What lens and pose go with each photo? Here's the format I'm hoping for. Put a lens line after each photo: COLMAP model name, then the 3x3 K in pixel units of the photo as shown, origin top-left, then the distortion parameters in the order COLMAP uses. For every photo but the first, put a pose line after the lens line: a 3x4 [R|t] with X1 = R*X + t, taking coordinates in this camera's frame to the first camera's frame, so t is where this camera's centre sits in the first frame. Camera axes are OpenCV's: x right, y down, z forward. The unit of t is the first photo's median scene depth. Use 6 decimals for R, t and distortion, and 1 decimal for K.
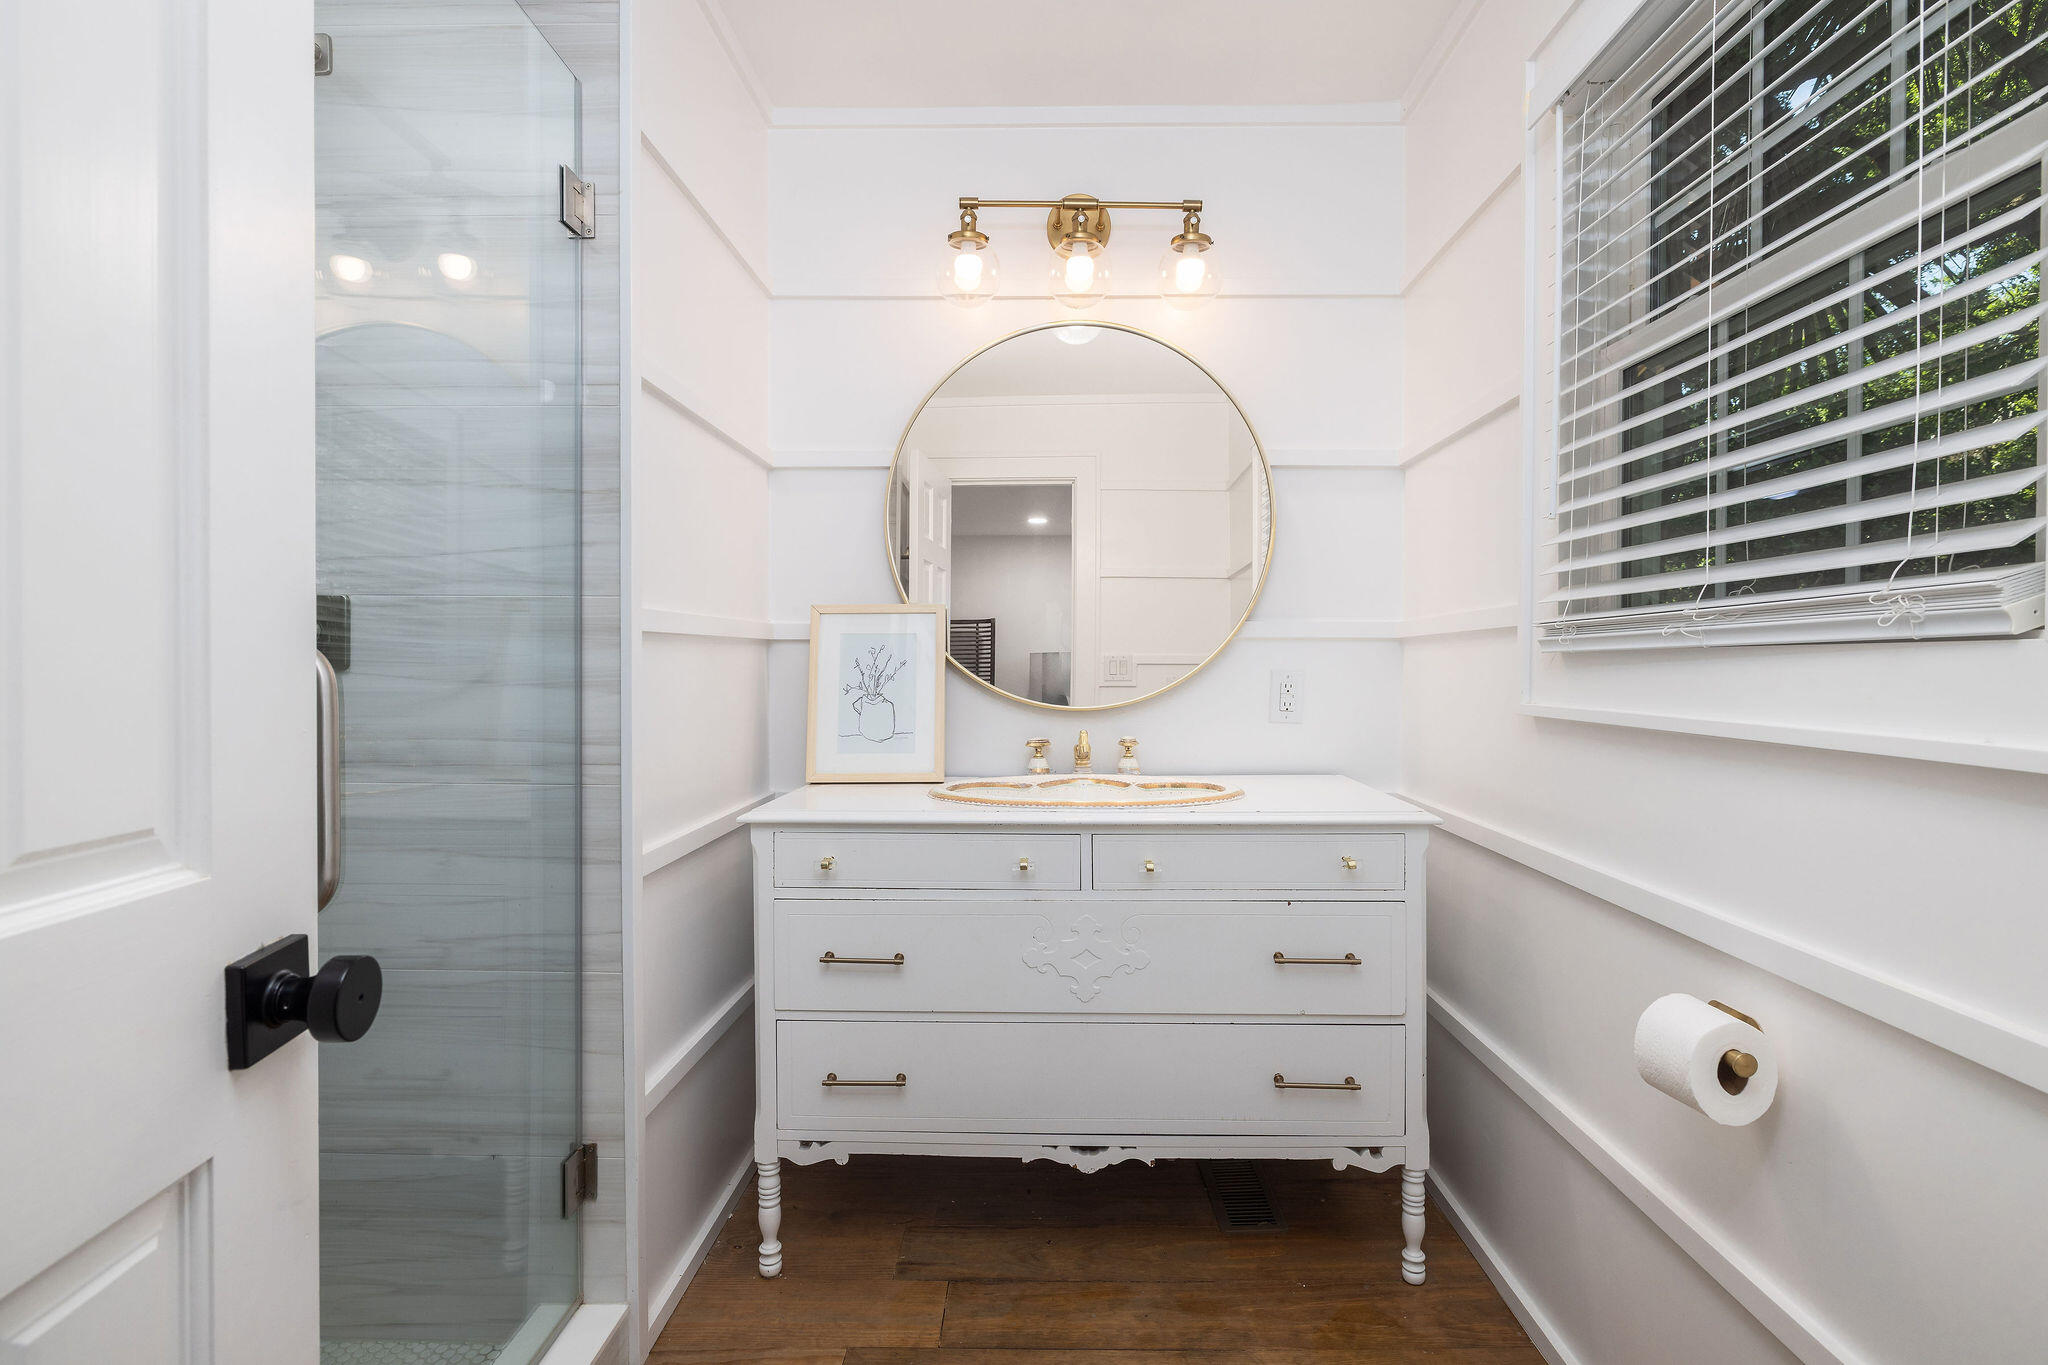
lens RADIAL K [[1004.2, 0, 1026.0], [0, 1004.2, 678.9], [0, 0, 1]] dist [0.000085, 0.000004]
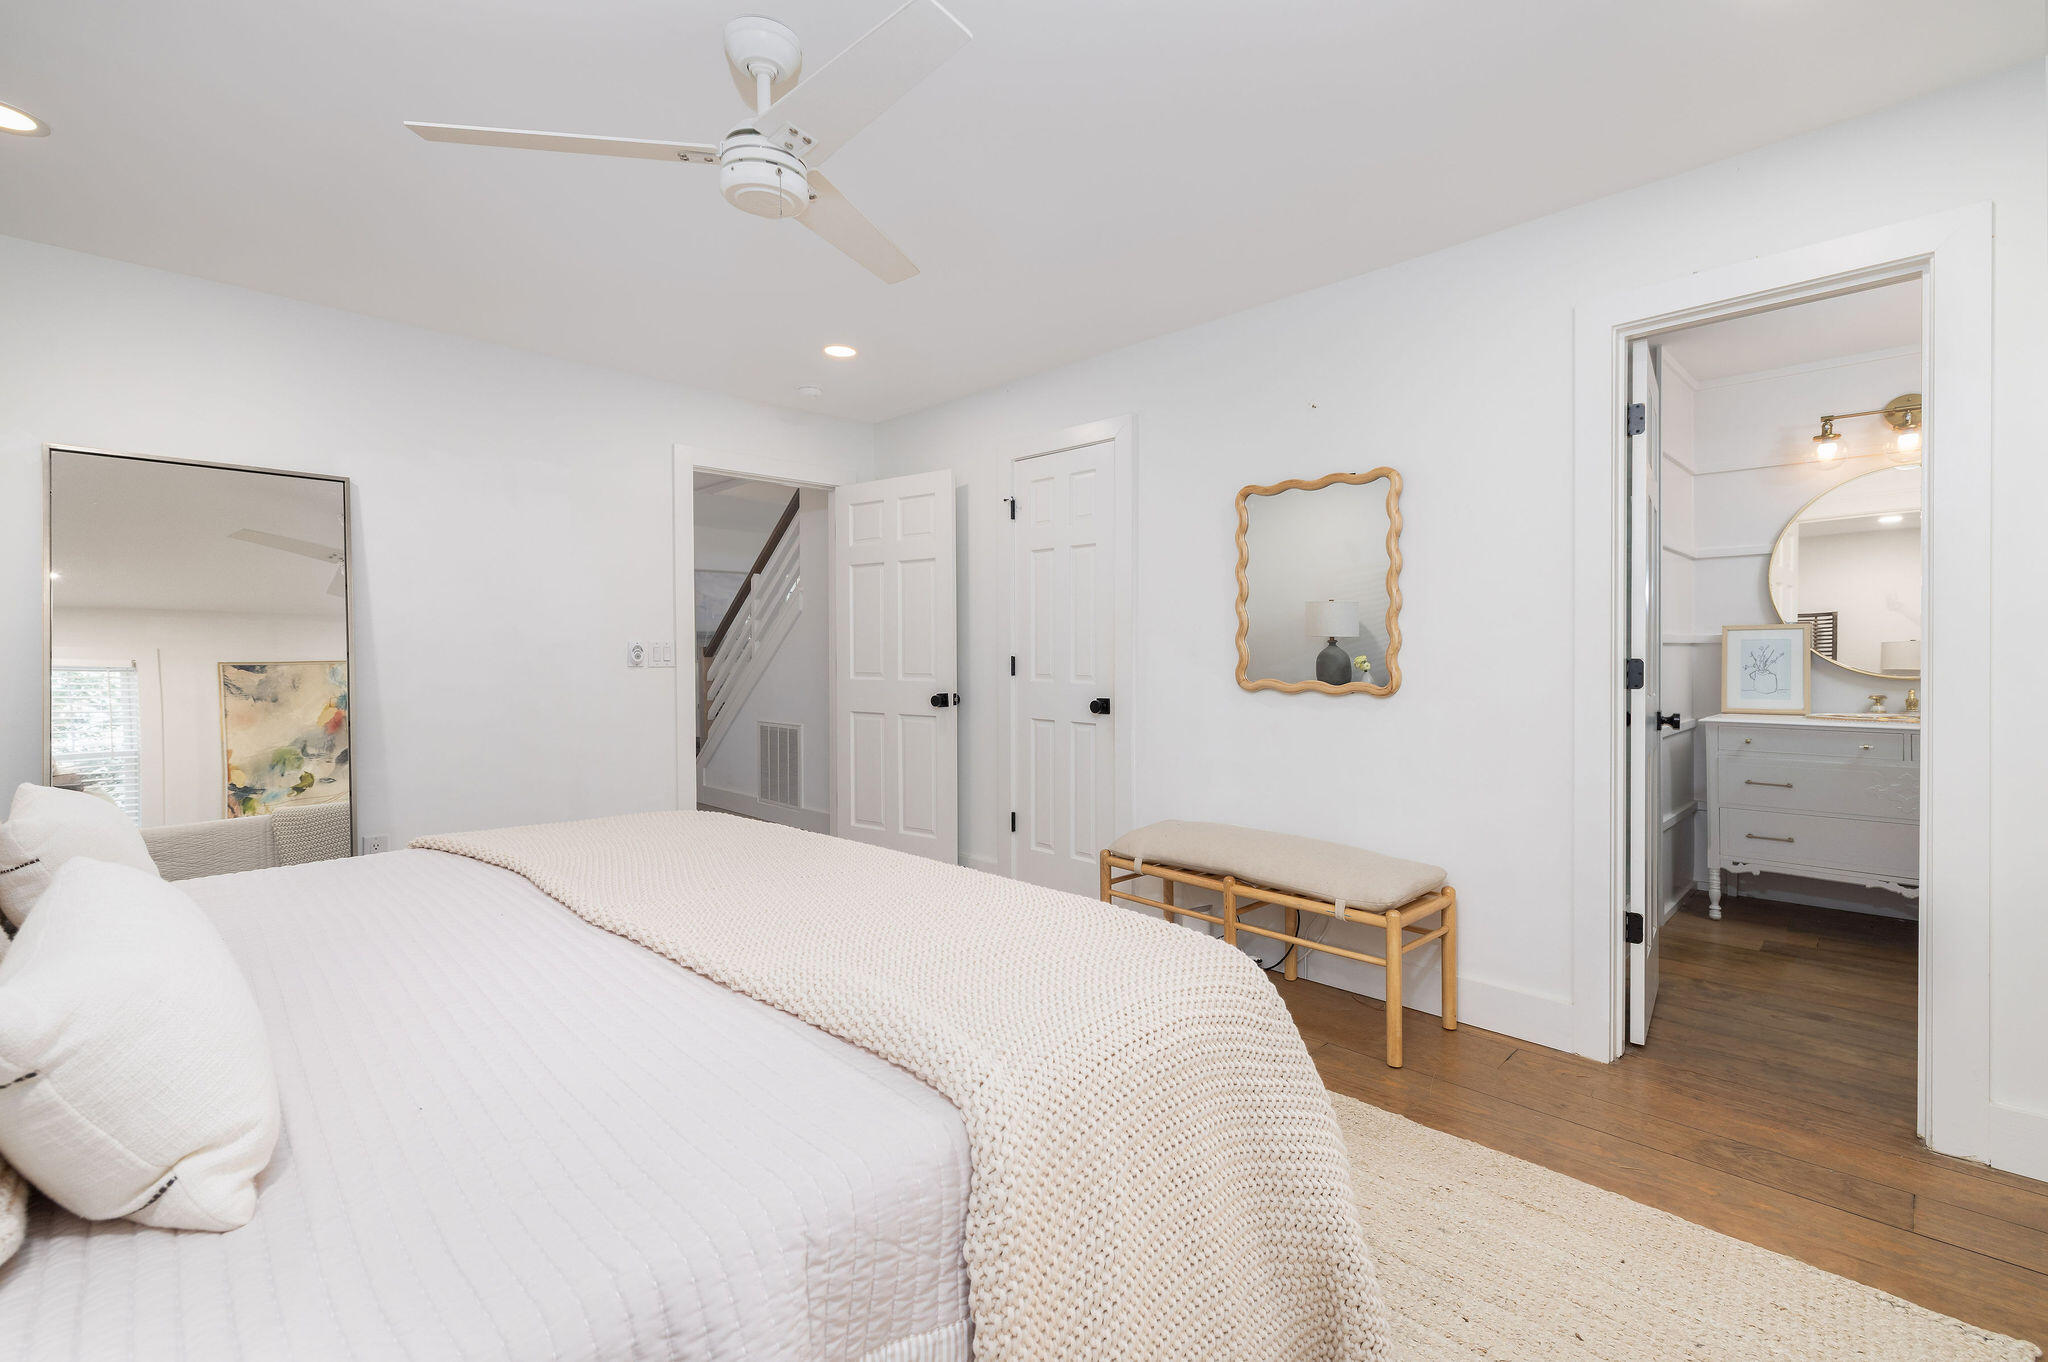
lens RADIAL K [[877.3, 0, 1024.4], [0, 877.3, 665.5], [0, 0, 1]] dist [0.002890, -0.000112]
pose [[0.715856, -0.002711, -0.698243, 0.019141], [-0.000177, 0.999992, -0.004064, 0.014687], [0.698248, 0.003033, 0.715850, -1.317429]]
